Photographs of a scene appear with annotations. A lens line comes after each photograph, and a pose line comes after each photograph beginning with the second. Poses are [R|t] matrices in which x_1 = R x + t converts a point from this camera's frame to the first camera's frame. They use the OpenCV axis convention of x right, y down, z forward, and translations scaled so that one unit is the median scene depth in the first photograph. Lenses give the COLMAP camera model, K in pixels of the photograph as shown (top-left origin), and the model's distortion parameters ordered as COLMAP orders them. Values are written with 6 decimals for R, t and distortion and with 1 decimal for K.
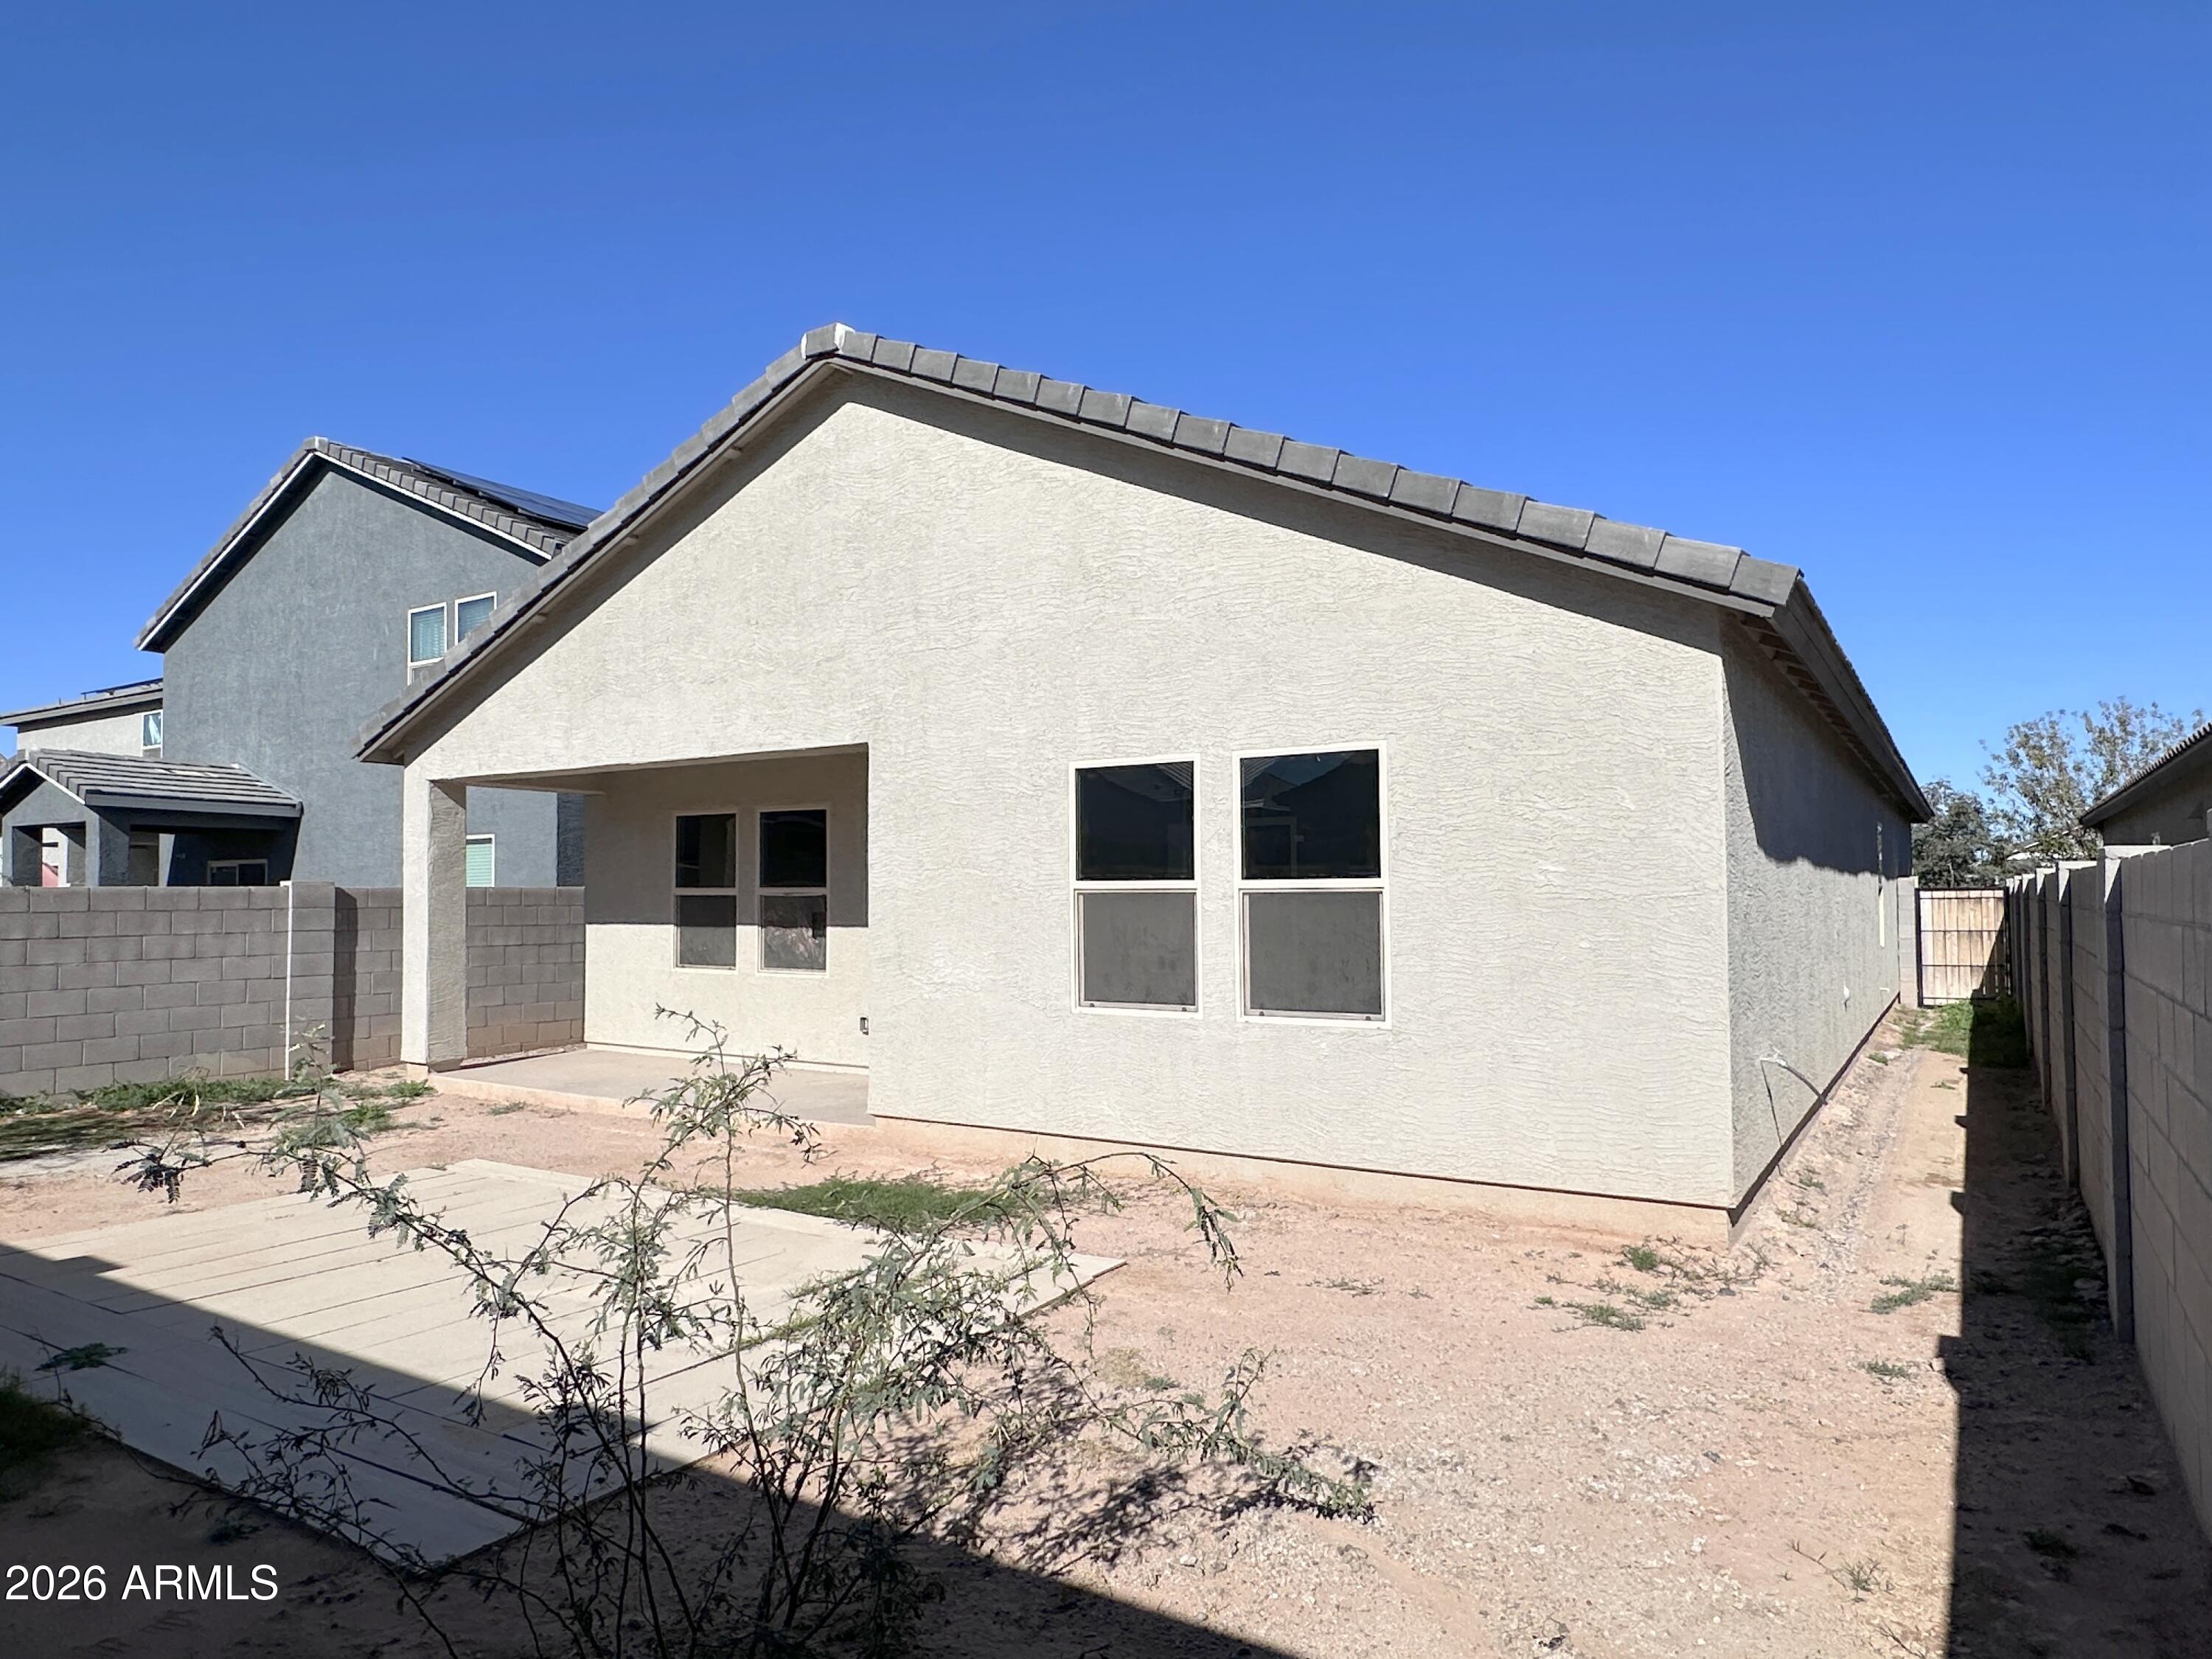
lens RADIAL K [[1366.4, 0, 1105.6], [0, 1366.4, 832.9], [0, 0, 1]] dist [0.003128, -0.000305]
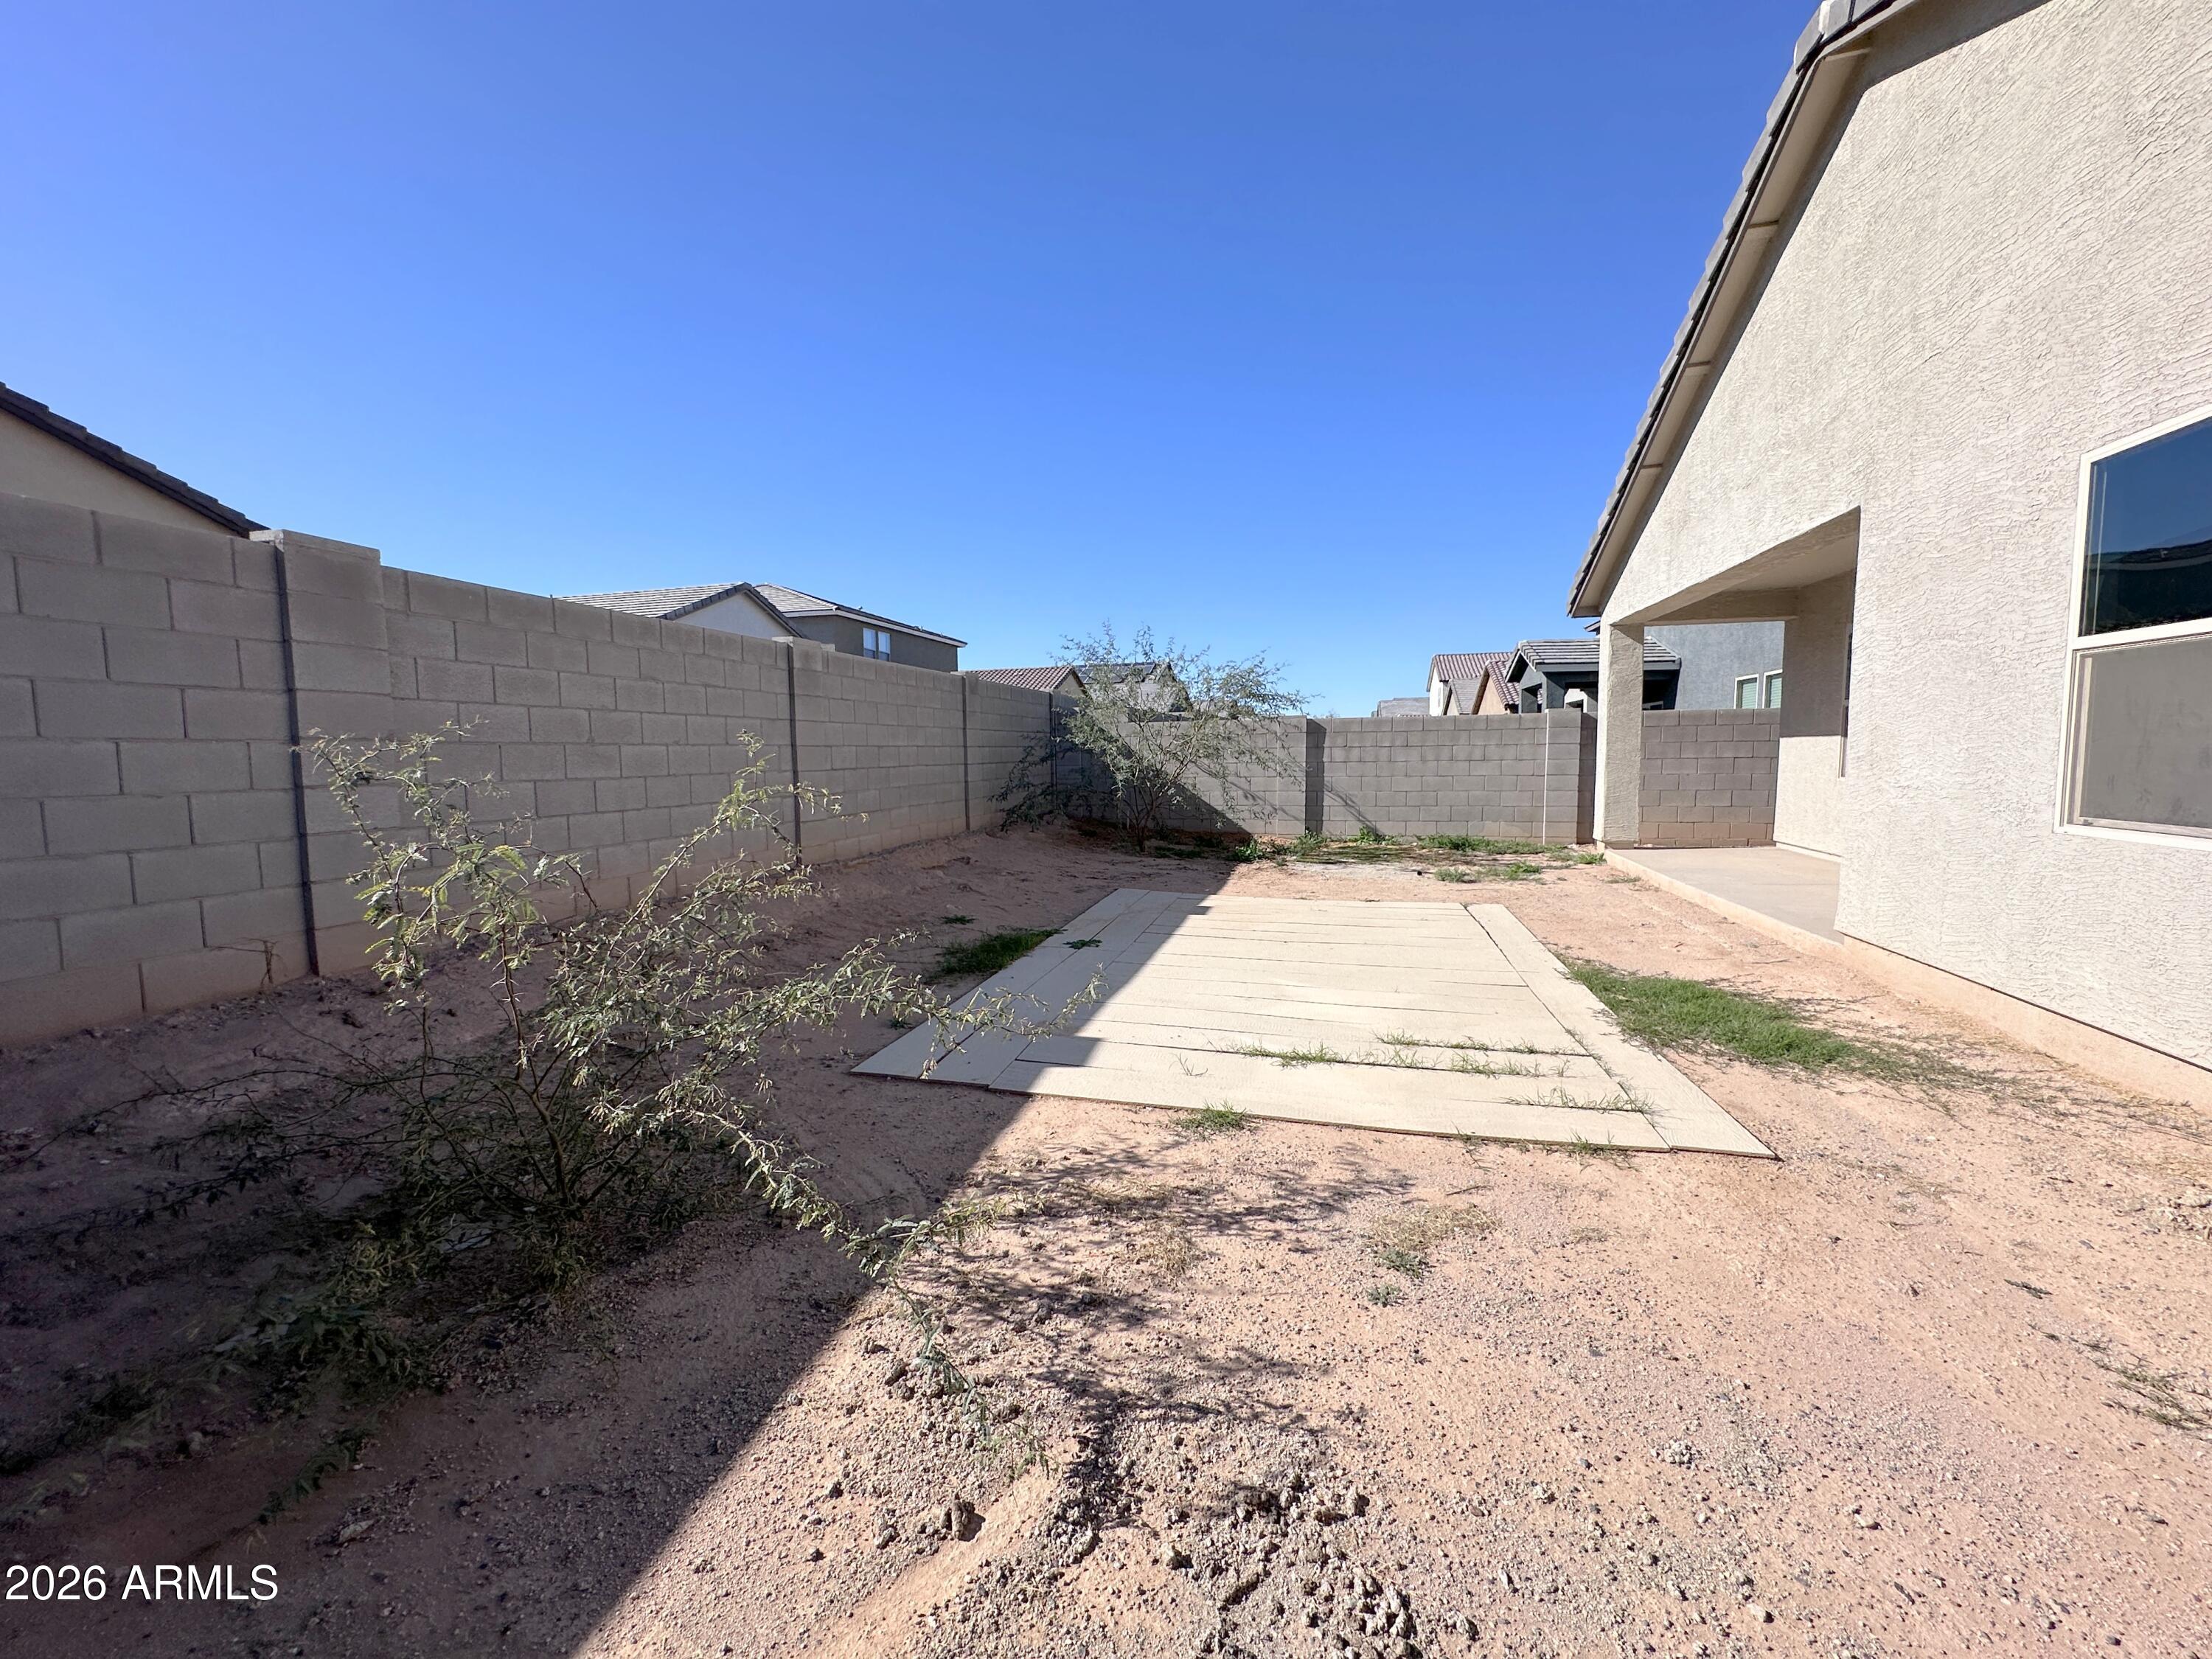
lens RADIAL K [[885.3, 0, 1104.1], [0, 885.3, 828.8], [0, 0, 1]] dist [0.002628, 0.000301]
pose [[0.297086, 0.085297, -0.951033, 0.258970], [0.053292, 0.992968, 0.105706, 0.057030], [0.953362, -0.082086, 0.290452, 0.414504]]
